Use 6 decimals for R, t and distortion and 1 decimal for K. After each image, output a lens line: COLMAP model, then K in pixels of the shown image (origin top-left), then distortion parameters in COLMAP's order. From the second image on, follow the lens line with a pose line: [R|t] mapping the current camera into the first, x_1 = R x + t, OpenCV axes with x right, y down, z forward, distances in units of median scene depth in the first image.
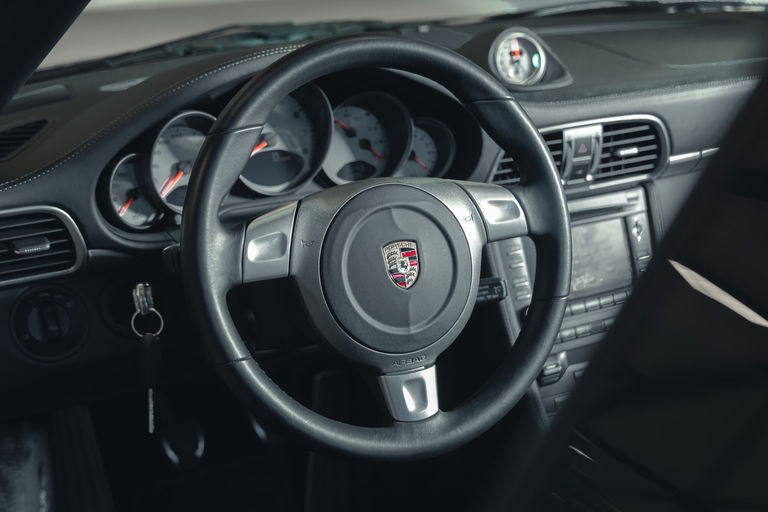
lens RADIAL K [[1341.6, 0, 384.0], [0, 1341.6, 256.0], [0, 0, 1]] dist [0.058327, 0.047771]
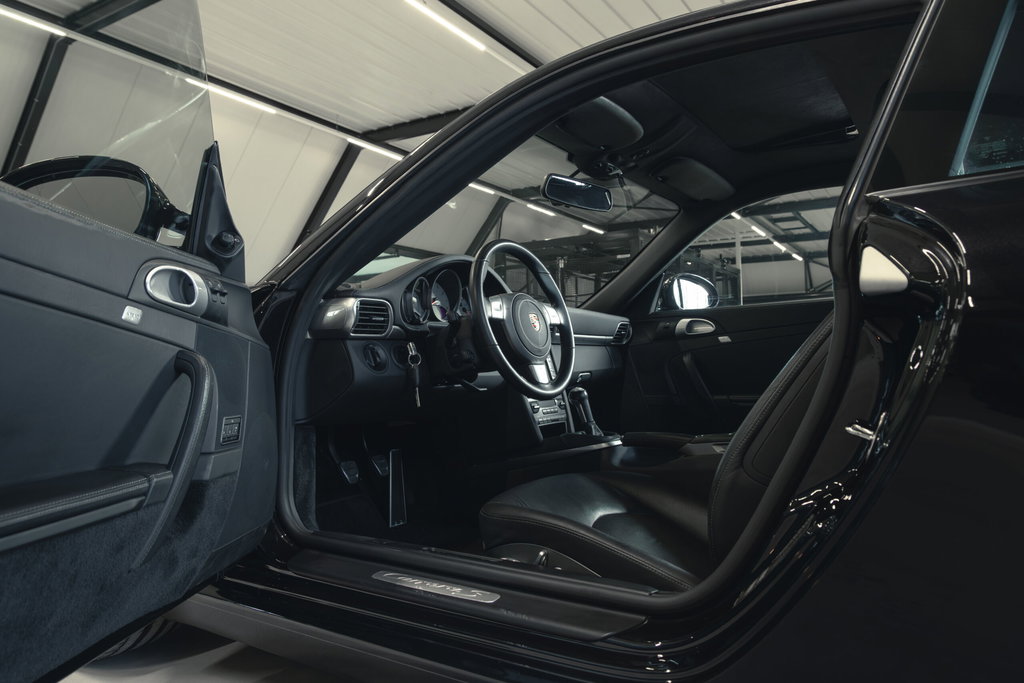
lens RADIAL K [[709.7, 0, 512.0], [0, 709.7, 341.5], [0, 0, 1]] dist [0.003793, 0.000084]
pose [[0.883605, 0.032963, 0.467072, -0.604407], [0.111432, 0.954056, -0.278137, 0.381930], [-0.454781, 0.297810, 0.839335, -0.098376]]
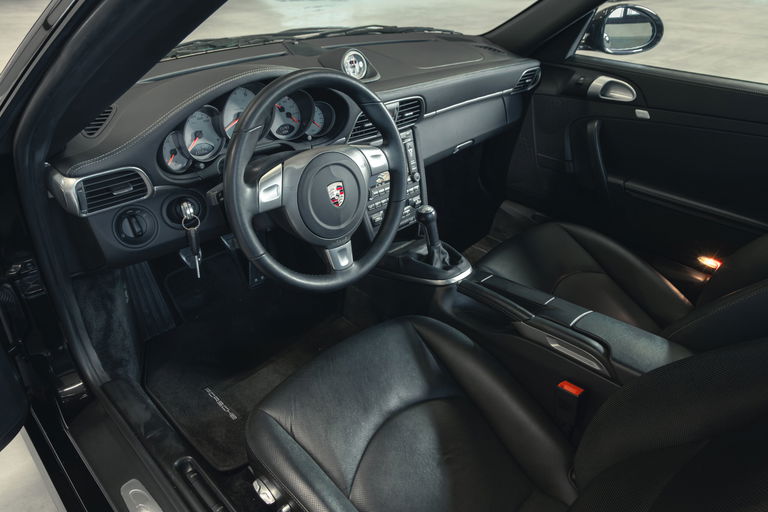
lens RADIAL K [[532.2, 0, 384.0], [0, 532.2, 256.0], [0, 0, 1]] dist [0.003793, 0.000084]
pose [[0.956688, -0.086026, 0.278116, -0.129883], [0.010057, 0.964538, 0.263754, -0.100358], [-0.290943, -0.249533, 0.923626, 0.221509]]
